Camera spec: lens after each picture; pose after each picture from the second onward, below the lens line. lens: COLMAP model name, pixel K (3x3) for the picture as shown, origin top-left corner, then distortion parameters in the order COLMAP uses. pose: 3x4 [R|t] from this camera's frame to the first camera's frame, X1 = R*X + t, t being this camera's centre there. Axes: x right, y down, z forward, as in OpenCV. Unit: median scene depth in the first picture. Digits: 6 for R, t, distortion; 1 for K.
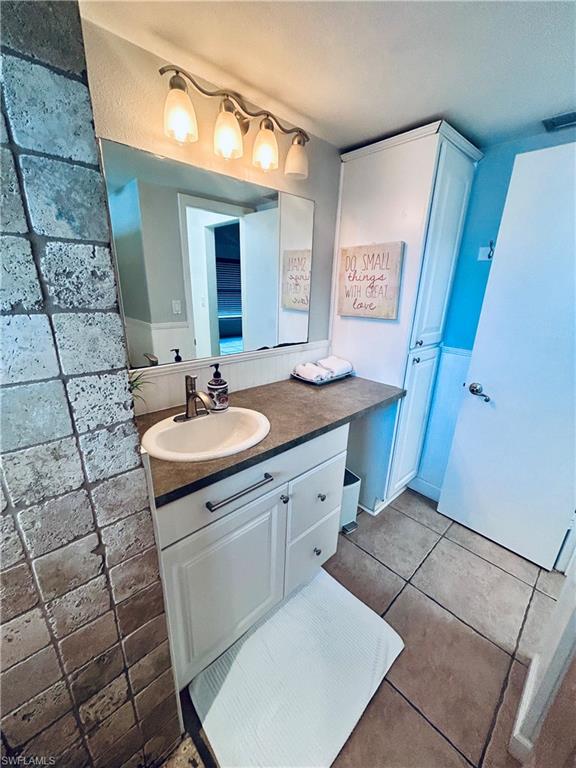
lens RADIAL K [[309.4, 0, 289.1], [0, 309.4, 386.4], [0, 0, 1]] dist [0.002731, -0.000063]
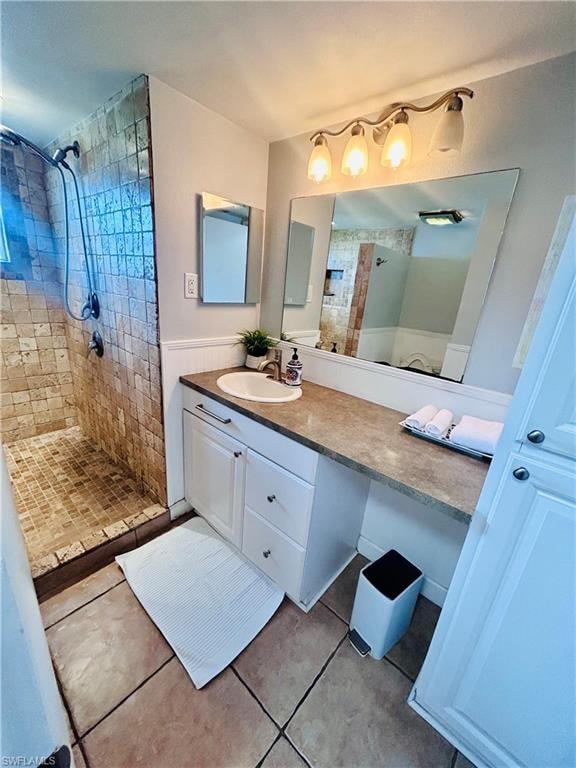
lens RADIAL K [[309.4, 0, 289.1], [0, 309.4, 386.4], [0, 0, 1]] dist [0.002731, -0.000063]
pose [[0.084681, 0.290468, -0.953130, 1.012585], [-0.394049, 0.888349, 0.235716, -0.222117], [0.915180, 0.355619, 0.189684, 0.804261]]
